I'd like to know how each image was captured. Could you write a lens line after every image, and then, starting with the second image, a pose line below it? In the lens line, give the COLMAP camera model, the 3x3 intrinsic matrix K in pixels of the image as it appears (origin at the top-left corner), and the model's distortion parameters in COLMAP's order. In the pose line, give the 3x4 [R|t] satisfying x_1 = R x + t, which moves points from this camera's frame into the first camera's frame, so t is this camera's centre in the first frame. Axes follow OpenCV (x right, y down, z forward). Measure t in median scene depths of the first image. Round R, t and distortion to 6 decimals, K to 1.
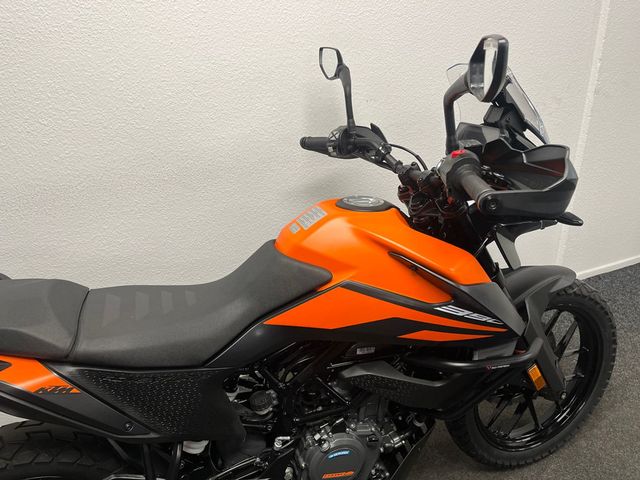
lens RADIAL K [[483.9, 0, 320.6], [0, 483.9, 235.9], [0, 0, 1]] dist [0.076038, -0.101598]
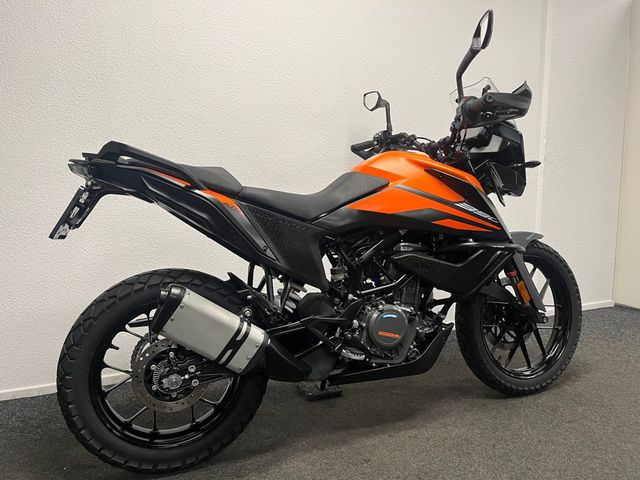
lens RADIAL K [[483.9, 0, 320.6], [0, 483.9, 235.9], [0, 0, 1]] dist [0.076038, -0.101598]
pose [[0.997964, 0.047070, 0.043042, -0.241259], [-0.030286, 0.943600, -0.329700, 0.718516], [-0.056133, 0.327725, 0.943104, -0.394834]]
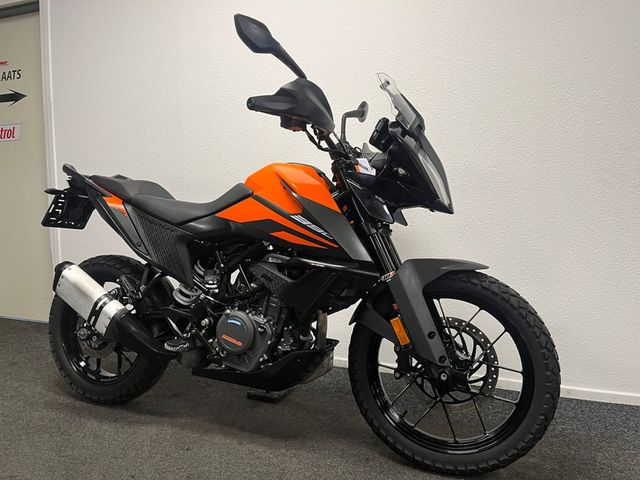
lens RADIAL K [[483.9, 0, 320.6], [0, 483.9, 235.9], [0, 0, 1]] dist [0.076038, -0.101598]
pose [[0.752736, 0.109556, -0.649142, 1.174276], [-0.335630, 0.912146, -0.235249, 0.481880], [0.566339, 0.394952, 0.723376, 0.003344]]
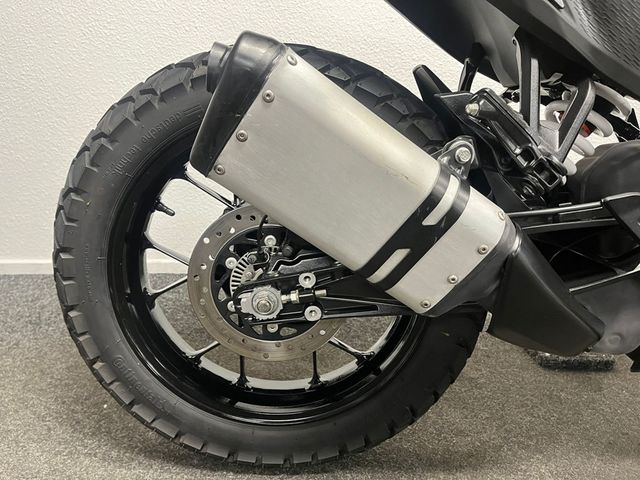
lens RADIAL K [[483.9, 0, 320.6], [0, 483.9, 235.9], [0, 0, 1]] dist [0.076038, -0.101598]
pose [[0.941859, 0.169982, -0.289842, -0.349470], [-0.205087, 0.974106, -0.095164, 0.634347], [0.266161, 0.149074, 0.952332, 0.448817]]
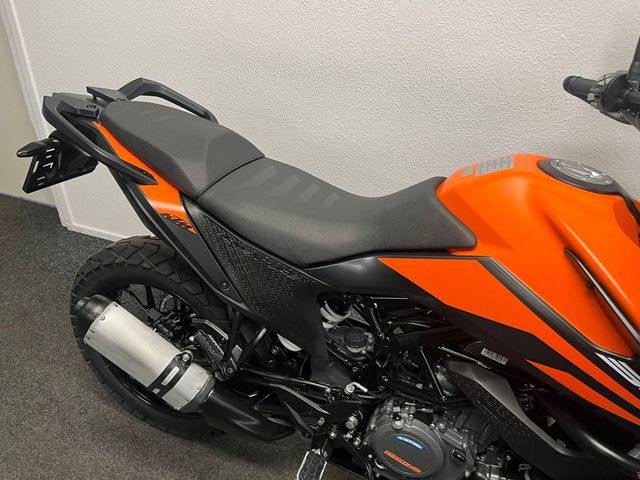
lens RADIAL K [[483.9, 0, 320.6], [0, 483.9, 235.9], [0, 0, 1]] dist [0.076038, -0.101598]
pose [[0.755446, 0.423022, -0.500353, 0.200136], [-0.361253, 0.906009, 0.220554, -0.008521], [0.546624, 0.014137, 0.837259, 0.207180]]
